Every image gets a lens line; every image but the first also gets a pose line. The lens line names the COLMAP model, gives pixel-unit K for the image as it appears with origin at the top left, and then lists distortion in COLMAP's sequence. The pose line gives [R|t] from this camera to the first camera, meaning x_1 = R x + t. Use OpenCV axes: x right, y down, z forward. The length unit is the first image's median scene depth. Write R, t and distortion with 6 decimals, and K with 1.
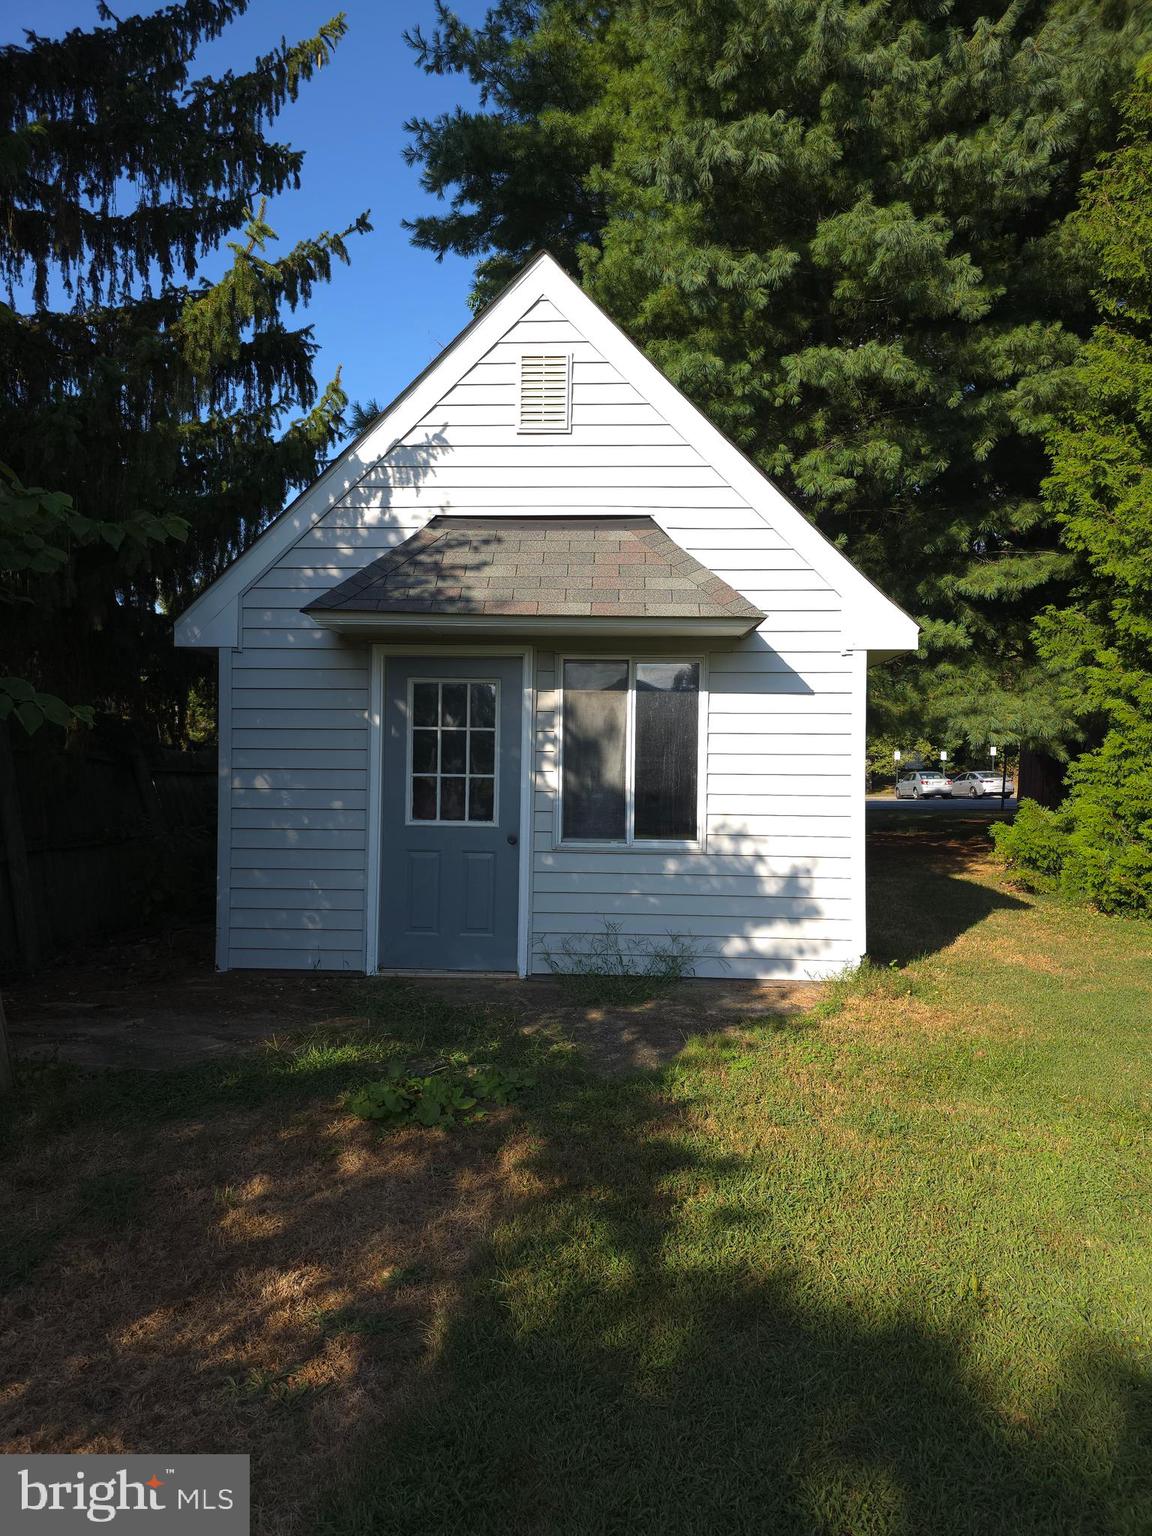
lens RADIAL K [[1008.1, 0, 576.0], [0, 1008.1, 768.0], [0, 0, 1]] dist [0.083043, -0.060553]
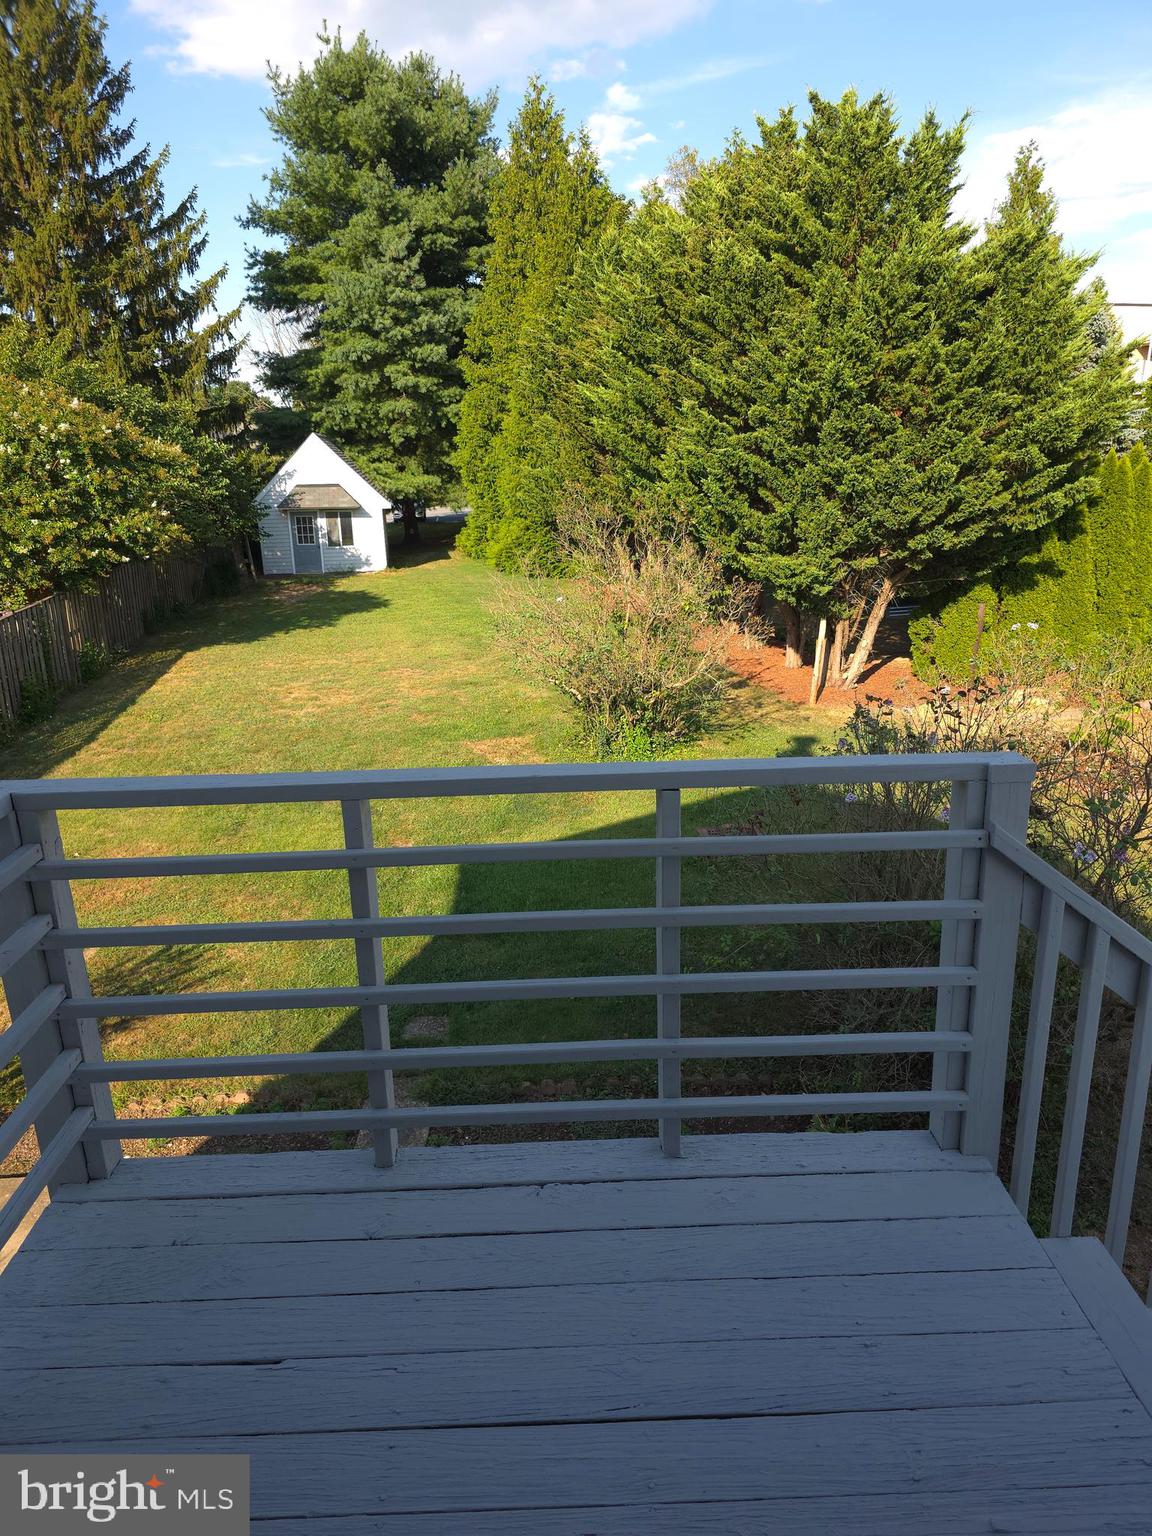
lens RADIAL K [[1028.0, 0, 576.0], [0, 1028.0, 768.0], [0, 0, 1]] dist [0.079076, -0.063351]
pose [[0.979335, -0.086352, 0.182882, 0.166367], [0.028272, 0.953840, 0.298980, -0.422212], [-0.200258, -0.287631, 0.936571, -4.804790]]
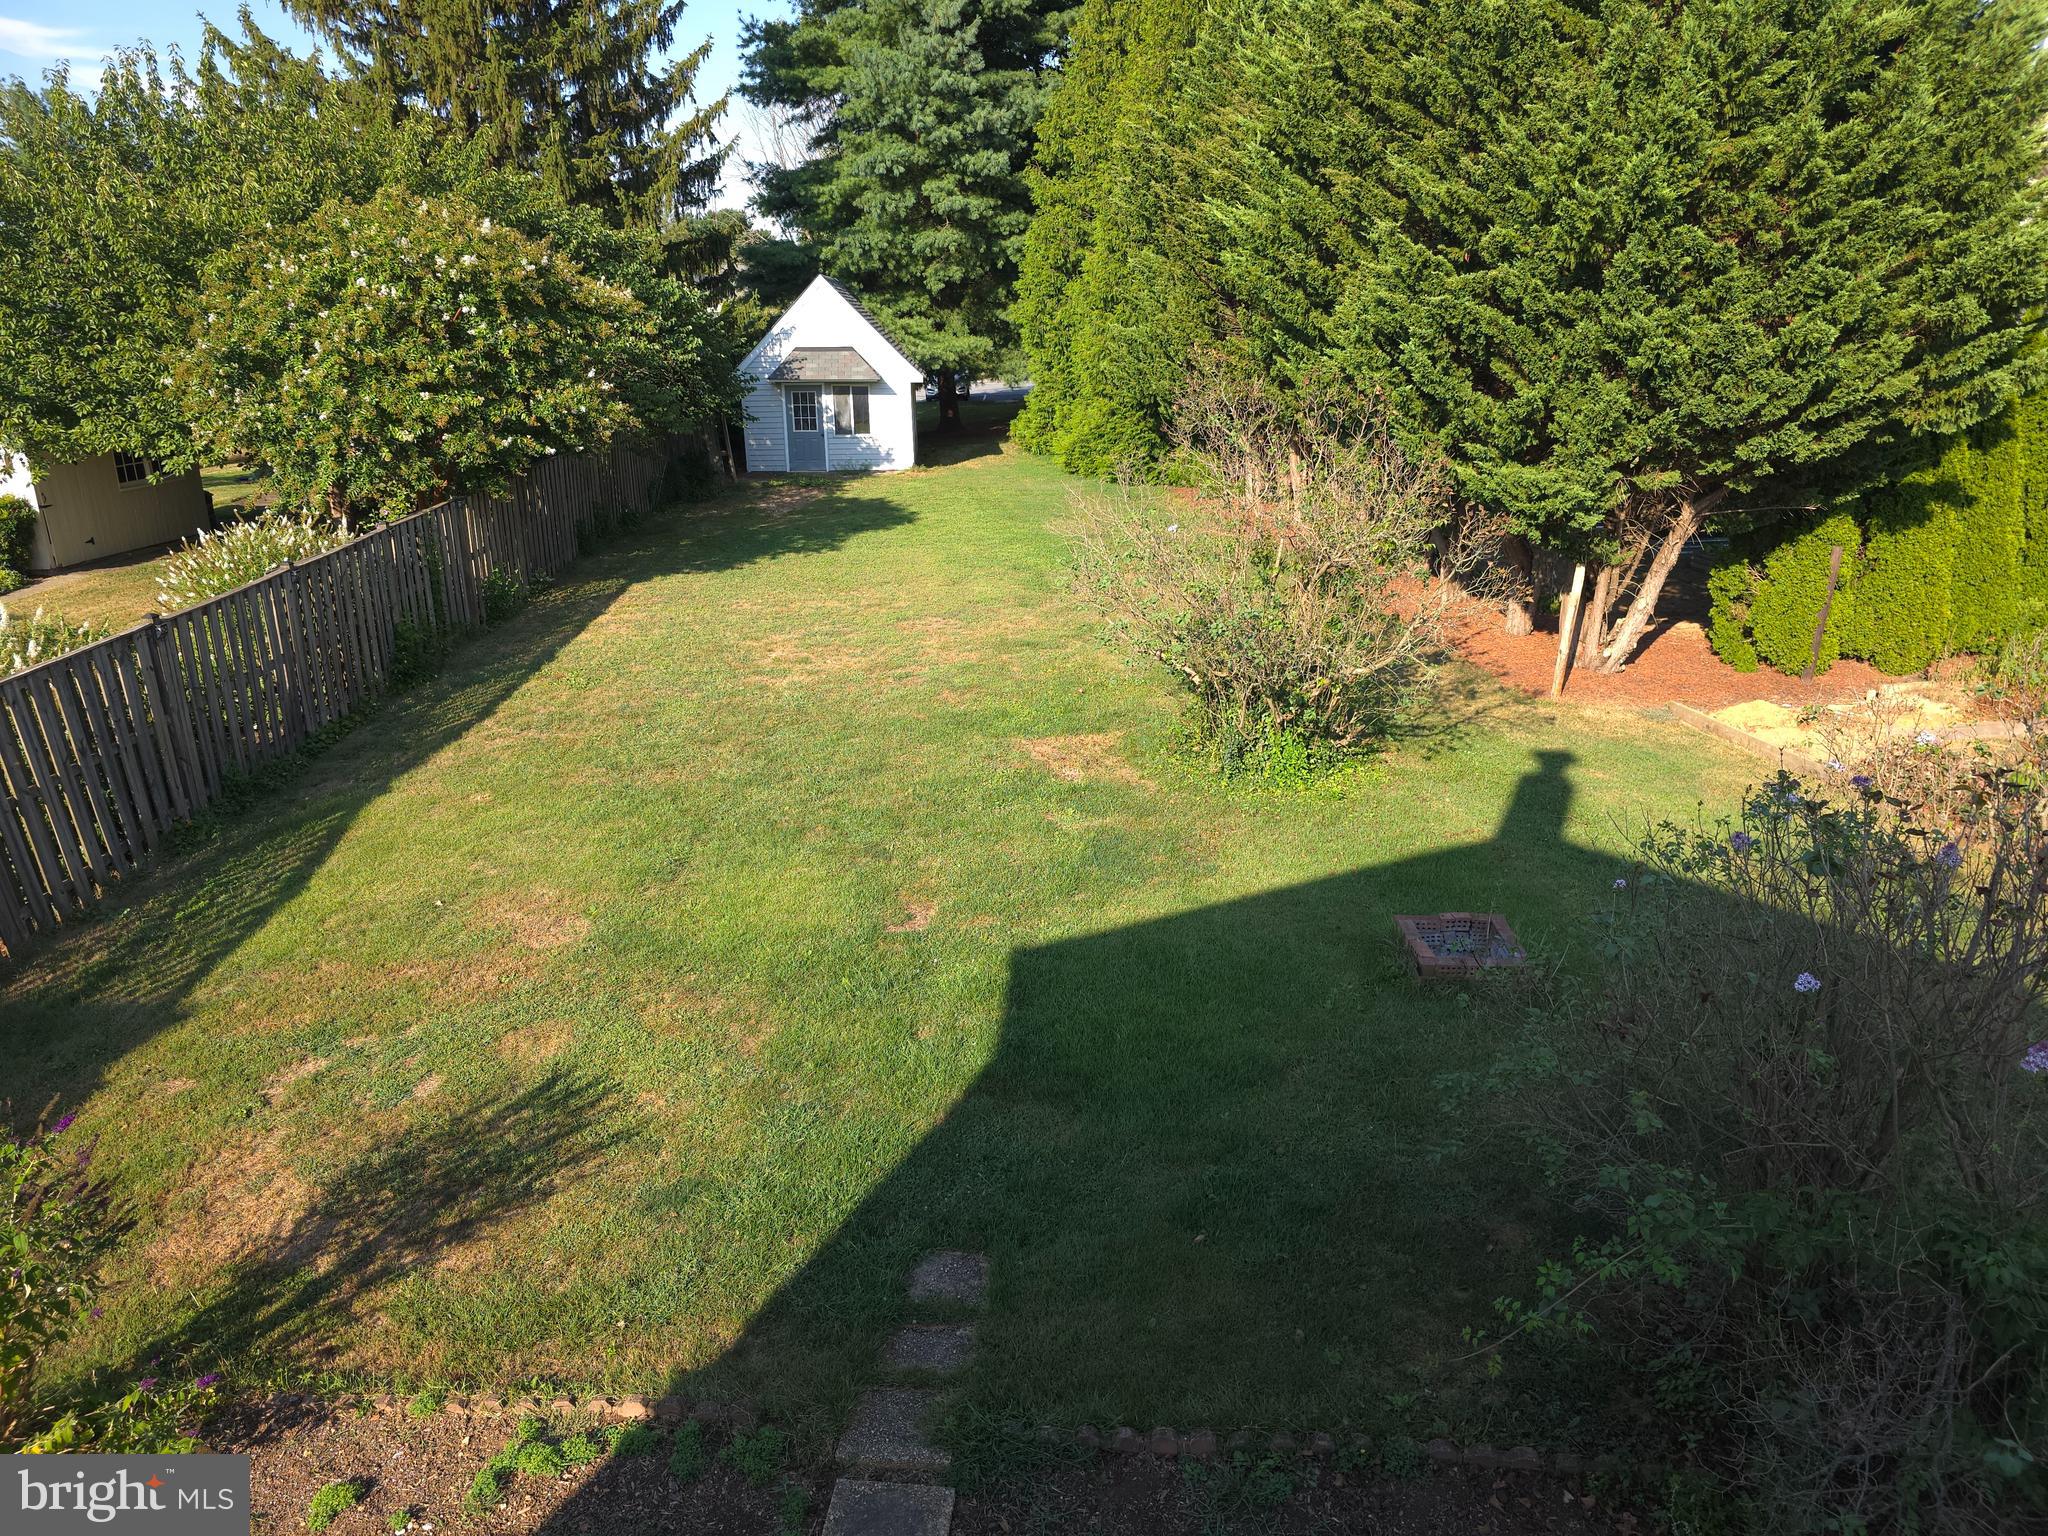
lens RADIAL K [[1370.7, 0, 1026.7], [0, 1370.7, 765.0], [0, 0, 1]] dist [0.079076, -0.063351]
pose [[0.994665, -0.050573, 0.089908, 0.174549], [0.019235, 0.947219, 0.320008, -0.413223], [-0.101346, -0.316572, 0.943139, -4.515437]]
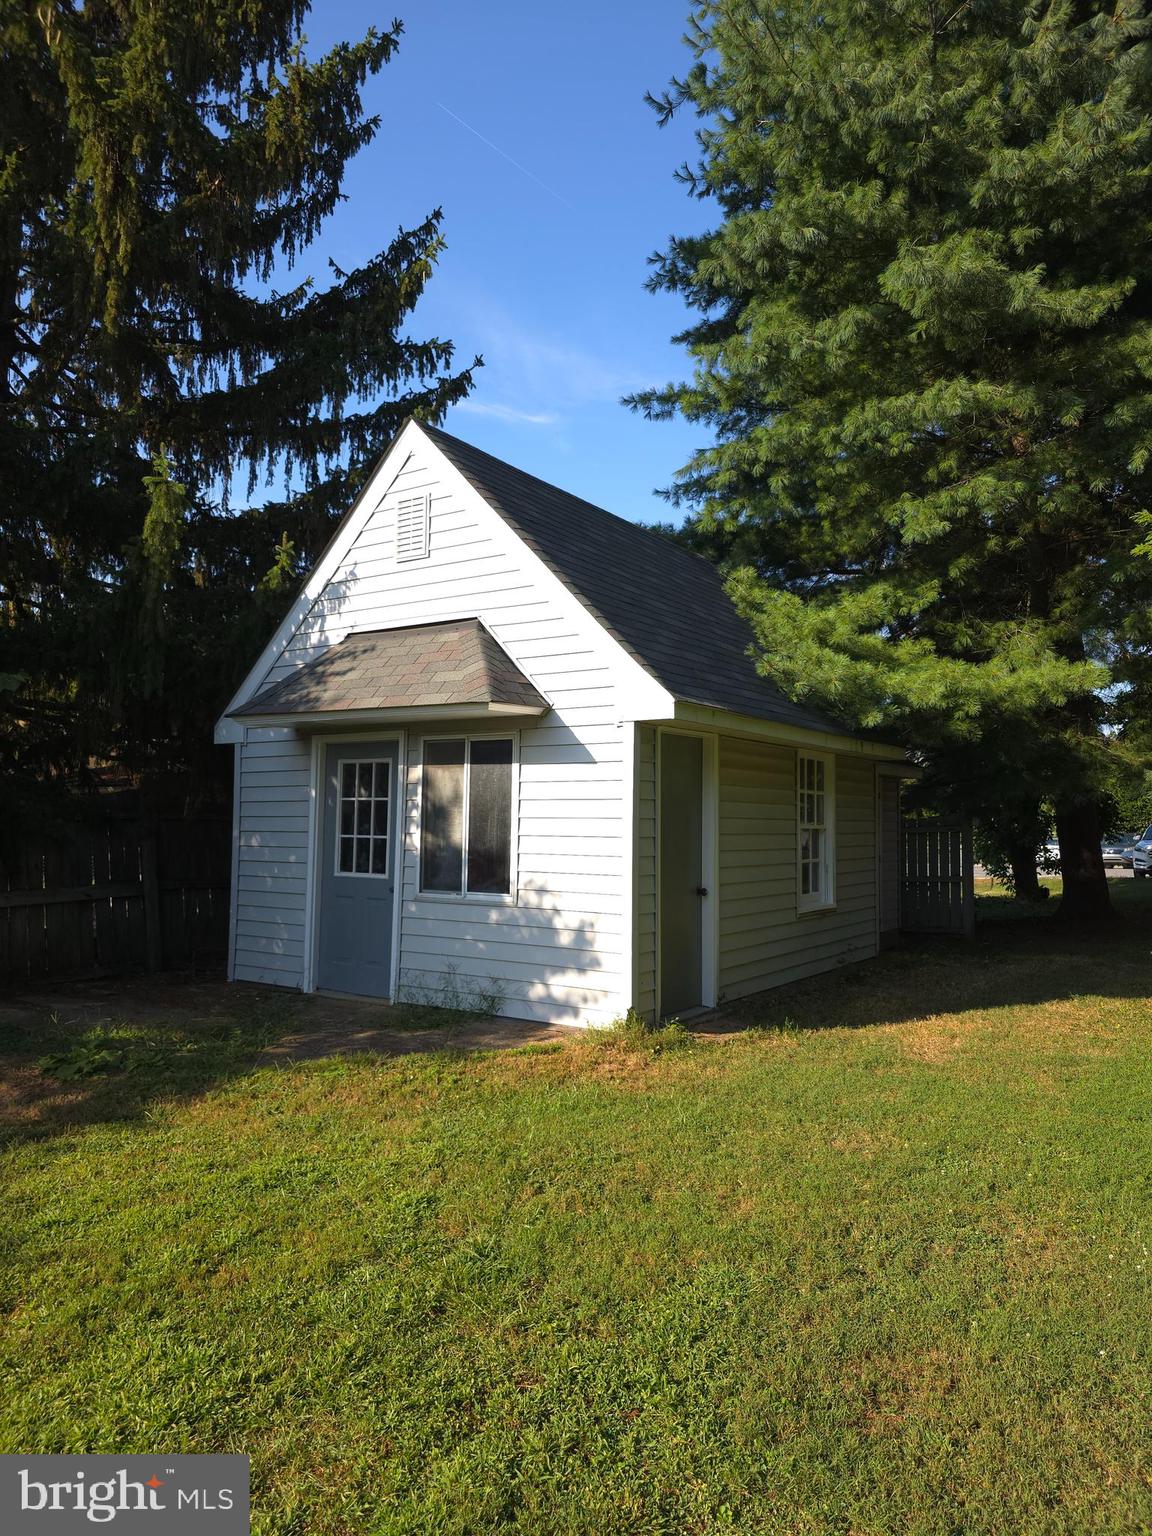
lens RADIAL K [[1028.0, 0, 576.0], [0, 1028.0, 768.0], [0, 0, 1]] dist [0.079076, -0.063351]
pose [[0.859664, -0.031227, -0.509905, 0.770355], [-0.001624, 0.997958, -0.063853, 0.003953], [0.510858, 0.055720, 0.857857, 0.036206]]
